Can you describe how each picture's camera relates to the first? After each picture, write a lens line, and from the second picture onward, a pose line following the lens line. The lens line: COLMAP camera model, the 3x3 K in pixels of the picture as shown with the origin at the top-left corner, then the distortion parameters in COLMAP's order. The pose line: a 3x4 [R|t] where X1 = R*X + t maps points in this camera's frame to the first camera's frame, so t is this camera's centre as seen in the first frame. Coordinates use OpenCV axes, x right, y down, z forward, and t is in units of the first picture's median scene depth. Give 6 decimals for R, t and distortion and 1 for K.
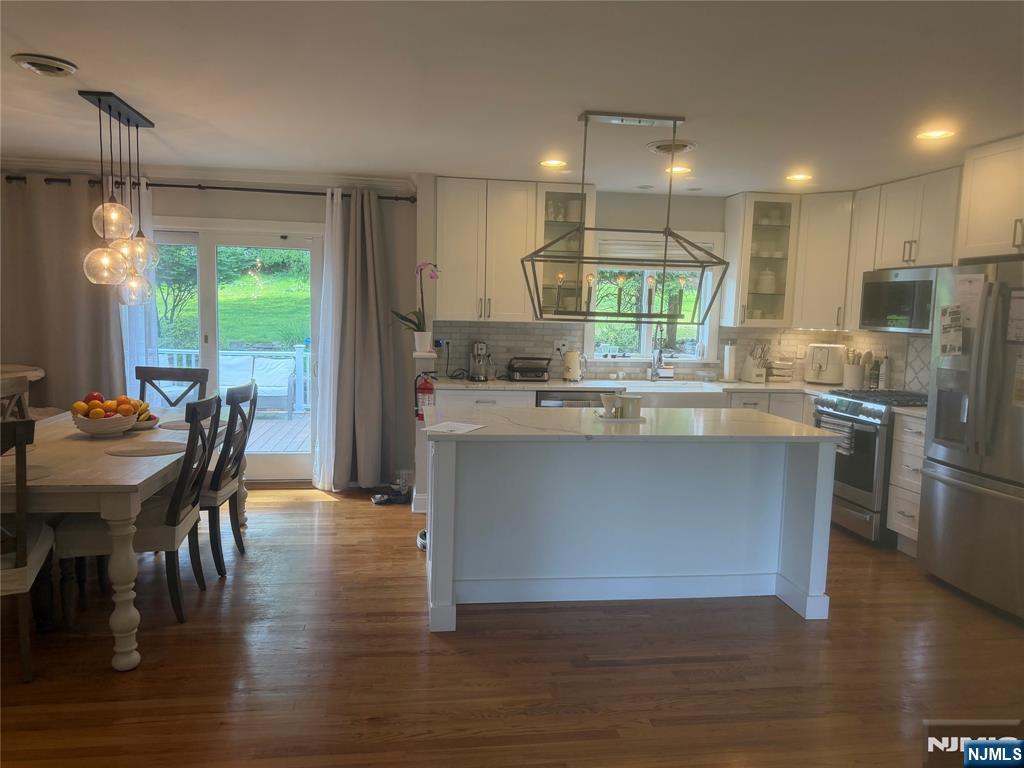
lens RADIAL K [[728.6, 0, 502.1], [0, 728.6, 393.4], [0, 0, 1]] dist [0.041328, -0.022071]
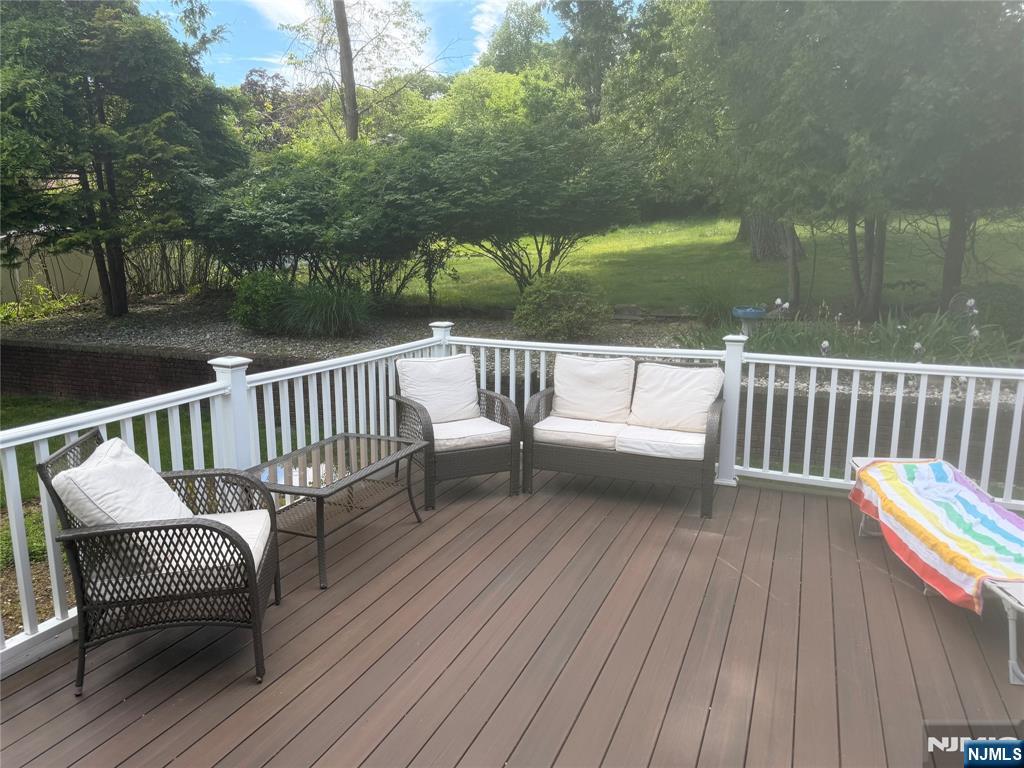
lens RADIAL K [[728.6, 0, 512.3], [0, 728.6, 385.1], [0, 0, 1]] dist [0.041328, -0.022071]
pose [[0.862985, 0.069345, -0.500449, -0.317095], [-0.040679, 0.996857, 0.067983, -0.117295], [0.503590, -0.038311, 0.863093, 1.019035]]
